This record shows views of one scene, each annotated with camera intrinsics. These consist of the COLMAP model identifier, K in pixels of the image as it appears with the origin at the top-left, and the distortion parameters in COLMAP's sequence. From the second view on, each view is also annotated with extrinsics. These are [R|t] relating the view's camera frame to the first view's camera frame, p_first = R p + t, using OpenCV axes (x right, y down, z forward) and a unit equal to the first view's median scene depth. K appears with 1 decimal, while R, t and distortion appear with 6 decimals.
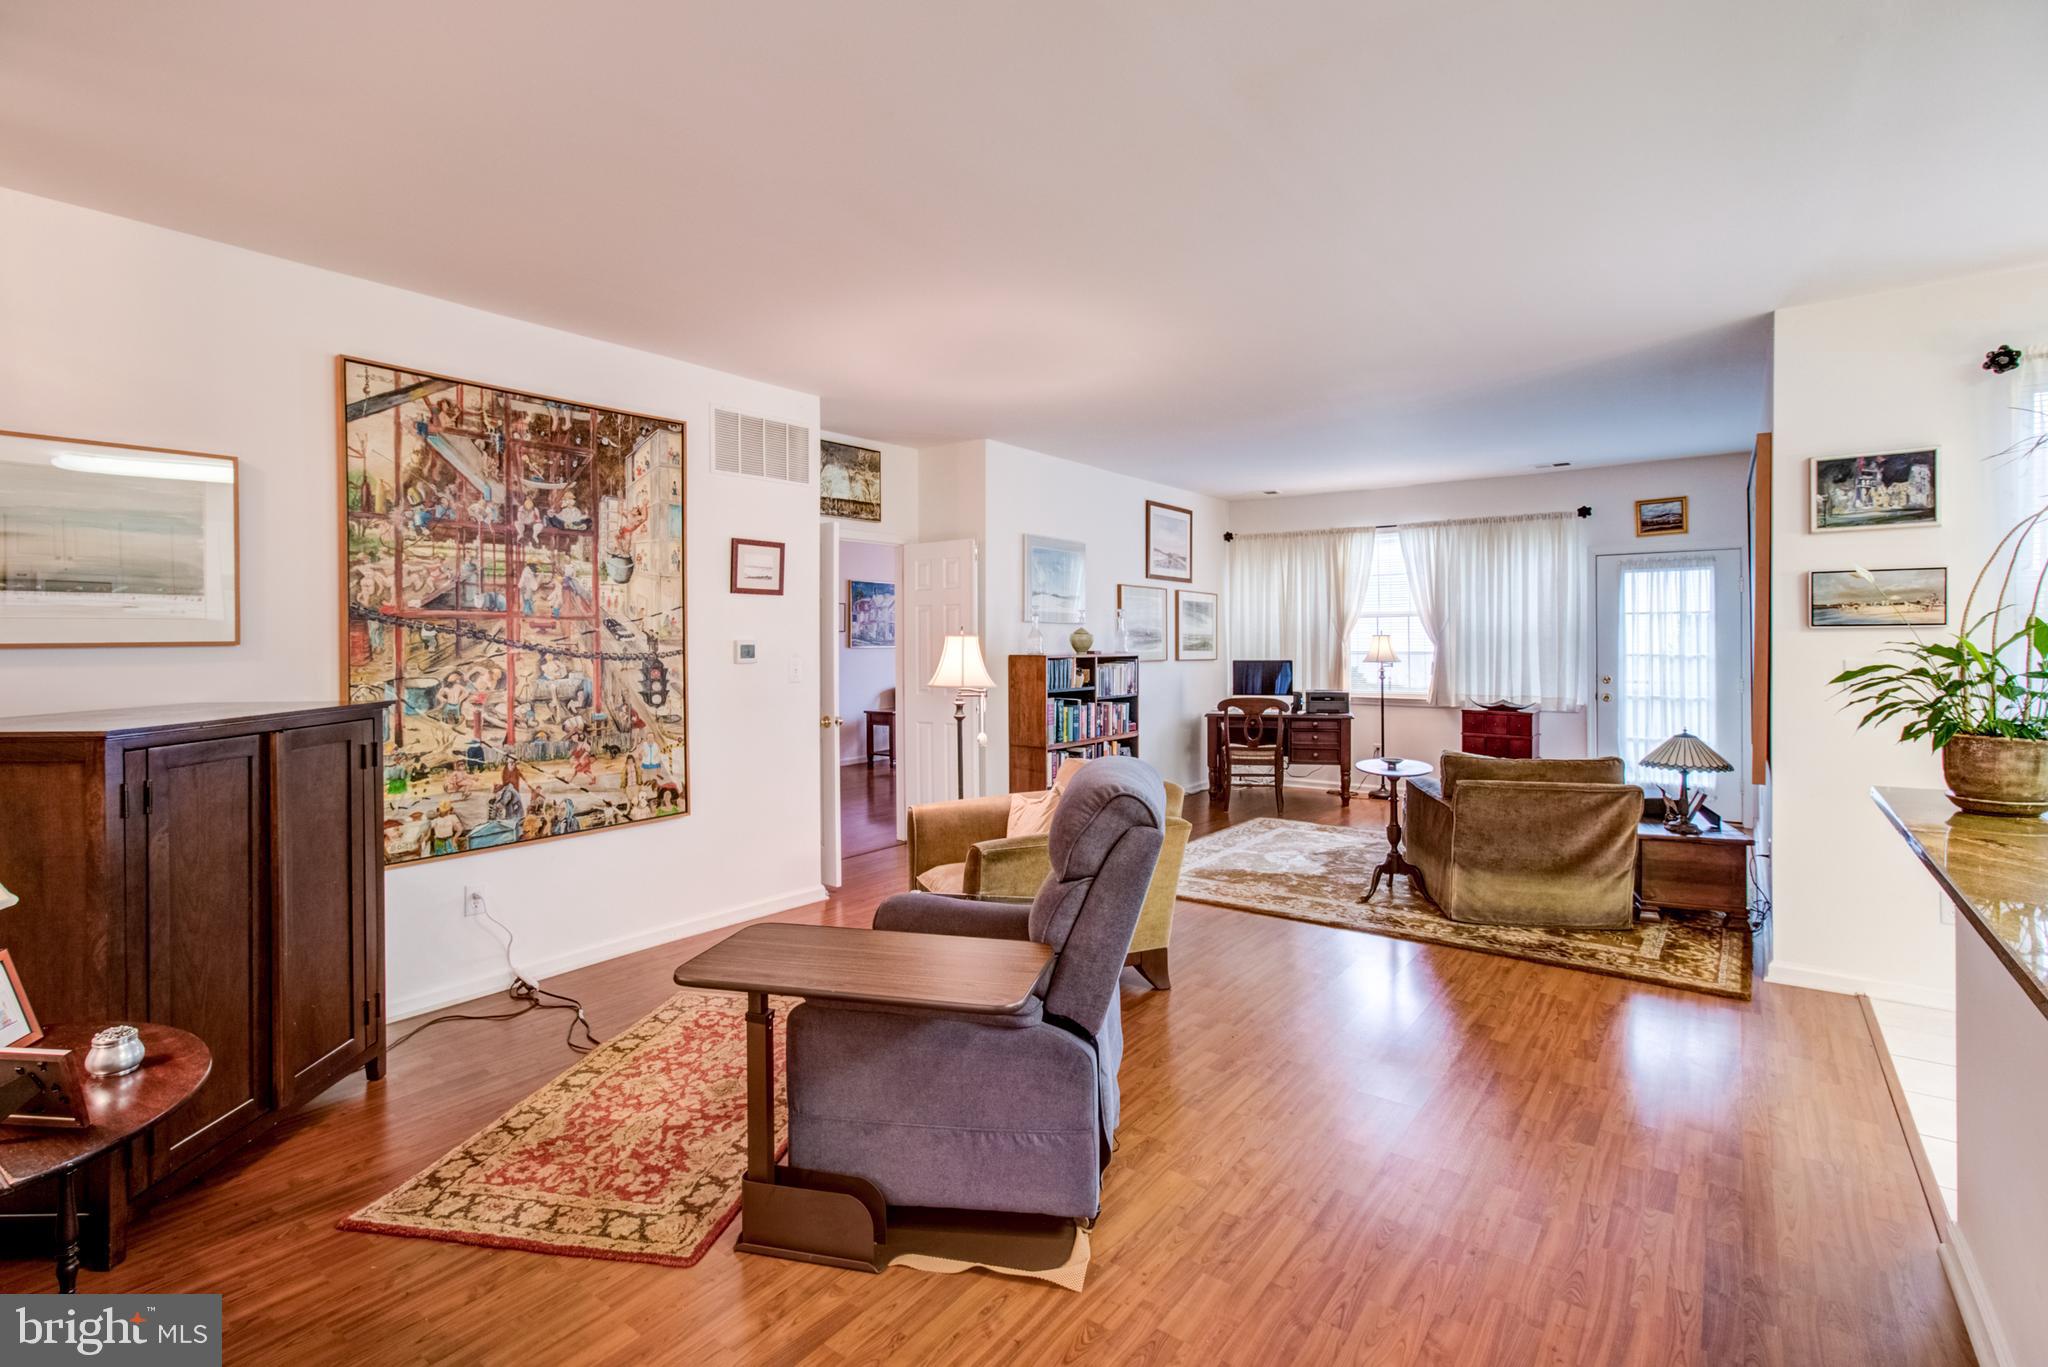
lens RADIAL K [[953.0, 0, 1040.5], [0, 953.0, 637.9], [0, 0, 1]] dist [-0.000975, 0.000950]
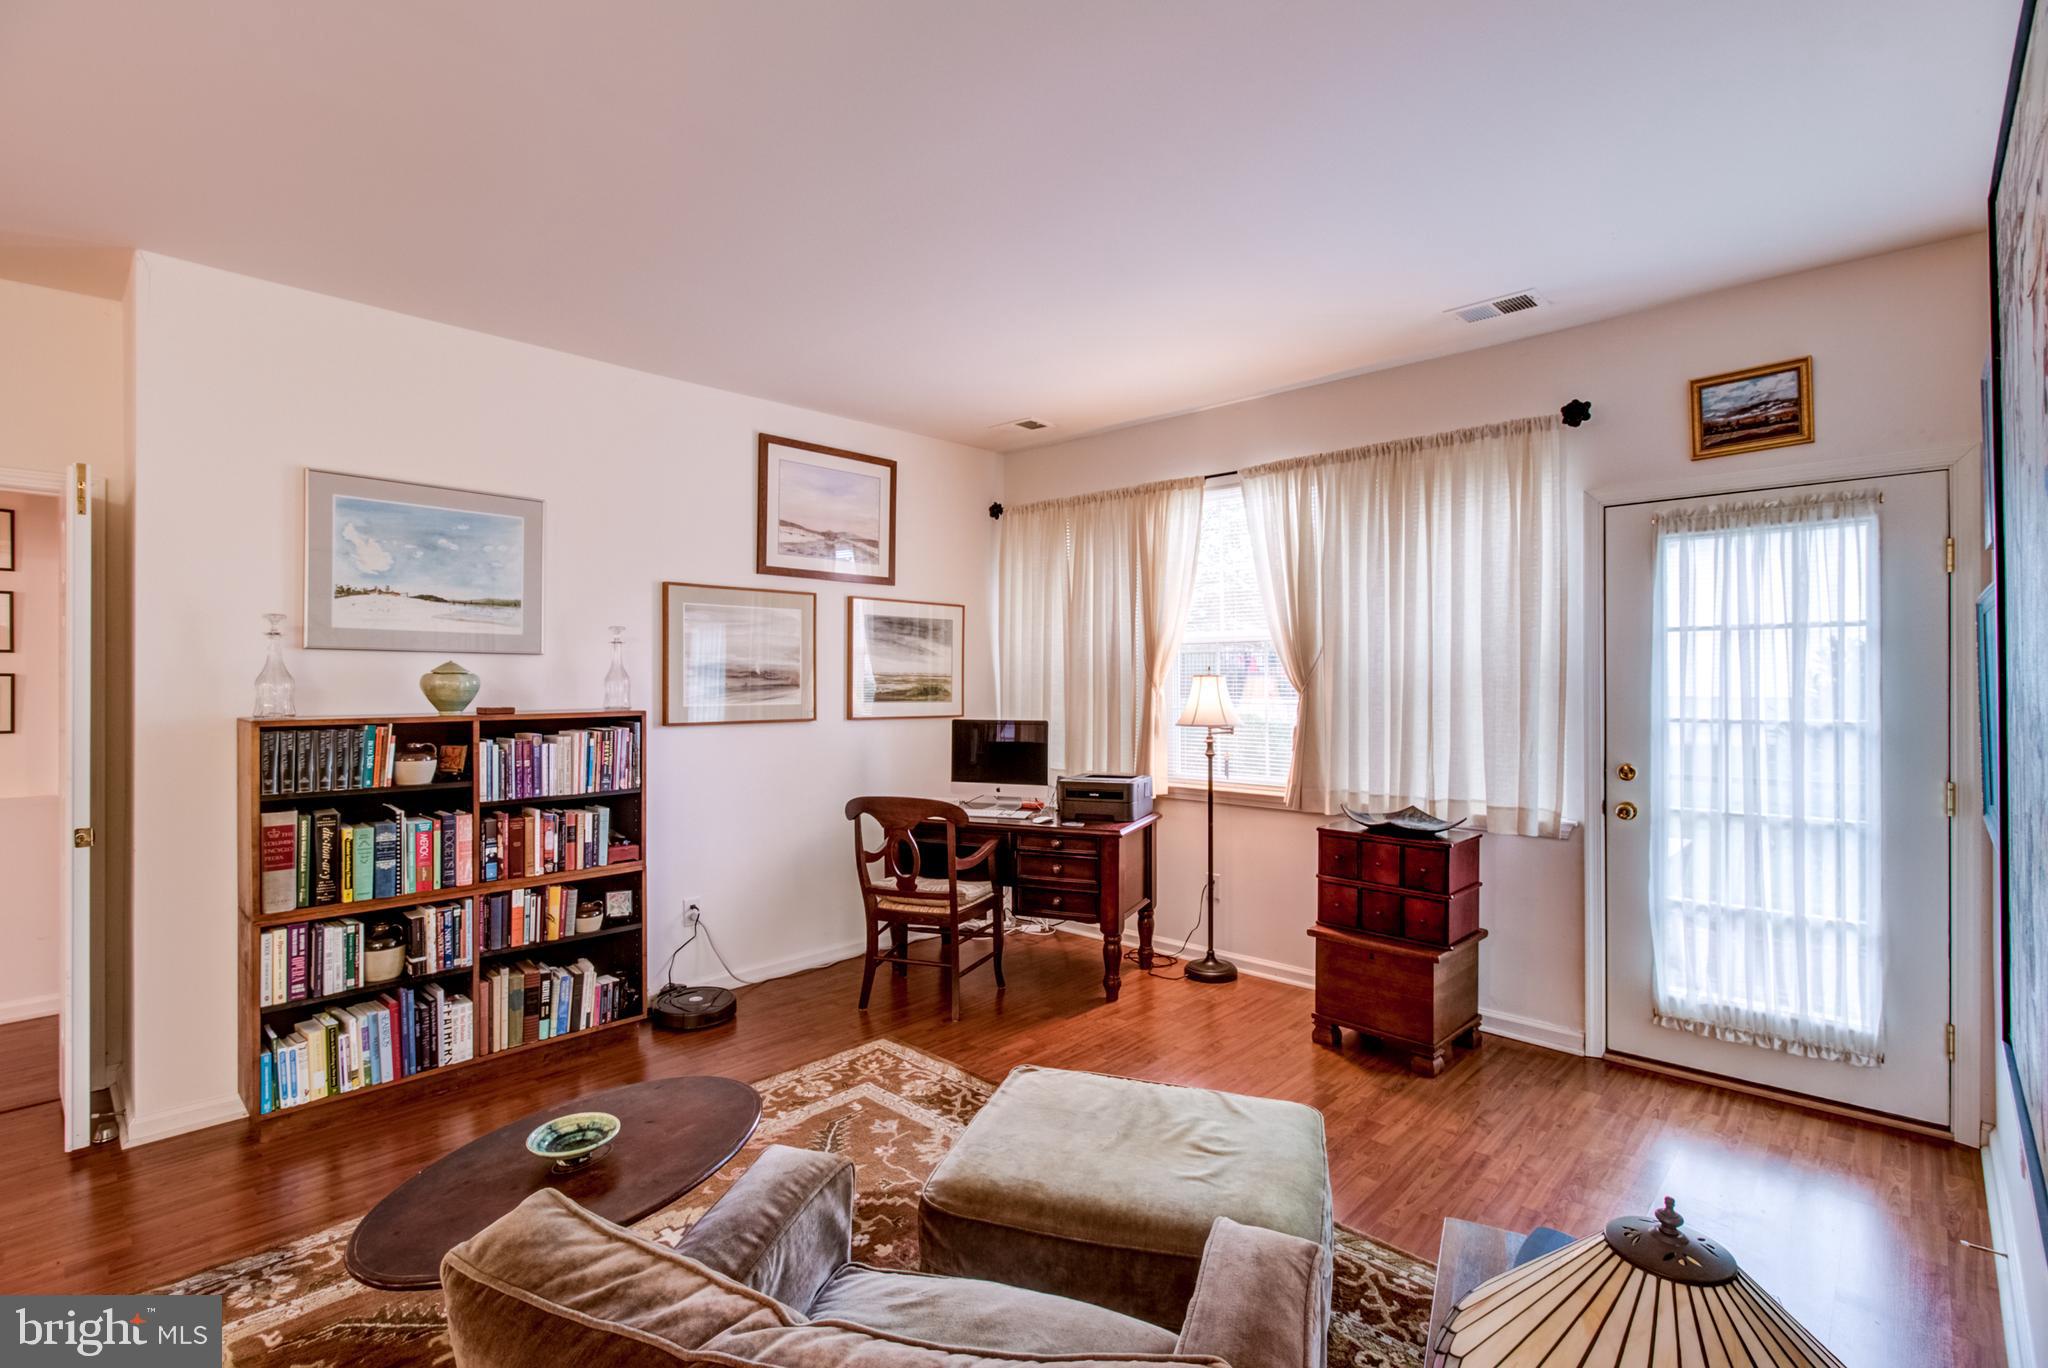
lens RADIAL K [[947.3, 0, 1025.8], [0, 947.3, 676.7], [0, 0, 1]] dist [-0.051309, 0.034645]
pose [[0.990525, 0.001726, -0.137321, 0.359390], [-0.001488, 0.999997, 0.001832, -0.003244], [0.137324, -0.001610, 0.990525, 0.498651]]
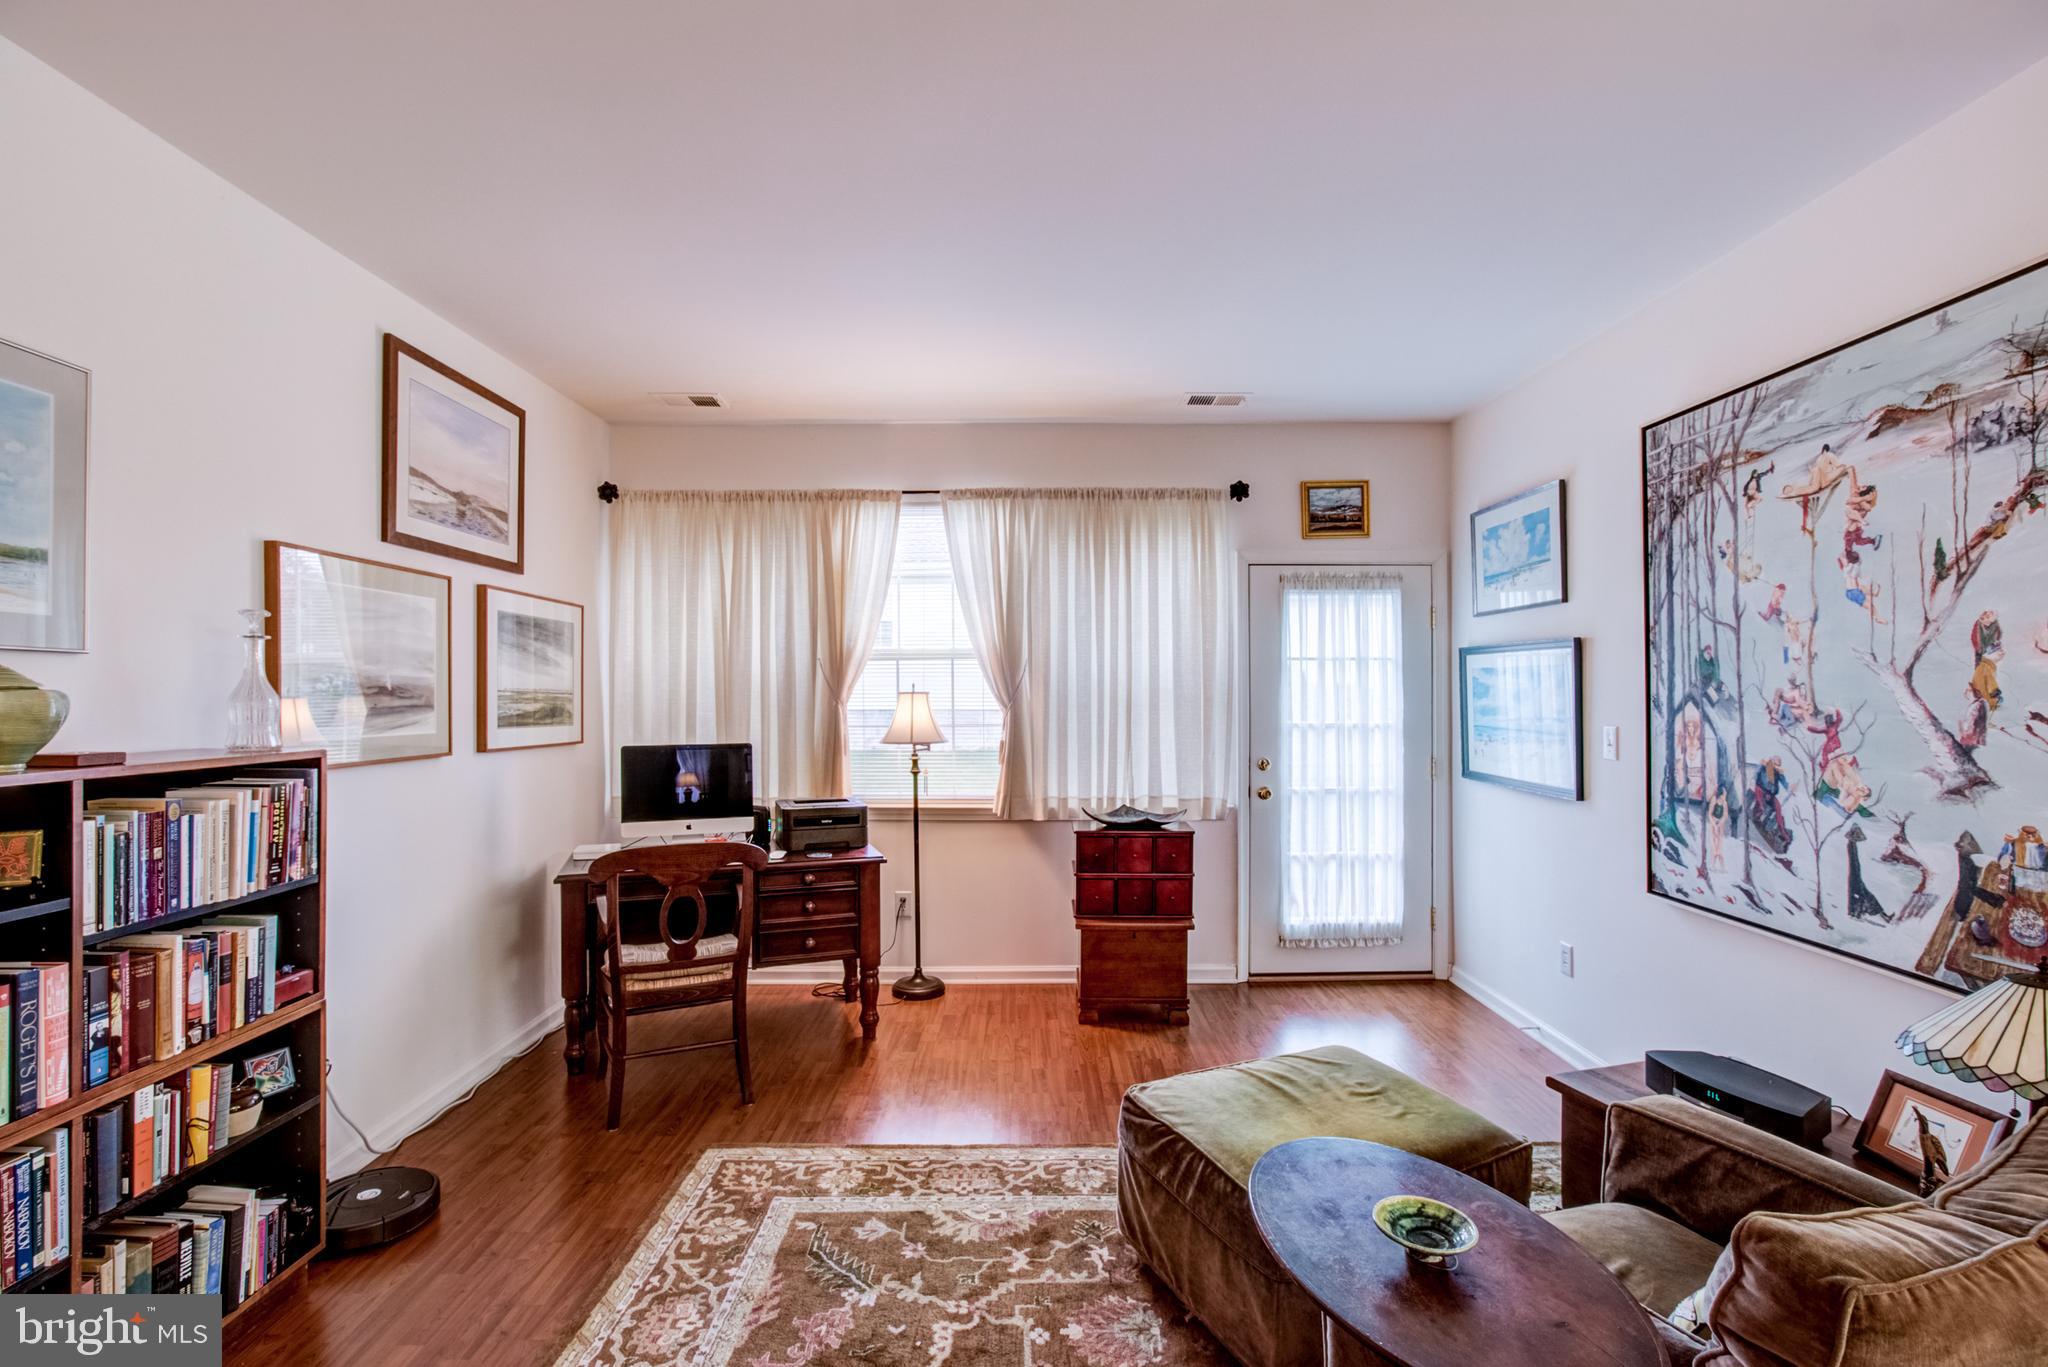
lens RADIAL K [[952.3, 0, 1031.6], [0, 952.3, 693.9], [0, 0, 1]] dist [-0.011560, 0.000880]
pose [[0.809249, 0.000508, 0.587466, 0.103748], [-0.001172, 0.999999, 0.000749, -0.002776], [-0.587465, -0.001295, 0.809249, 0.574463]]
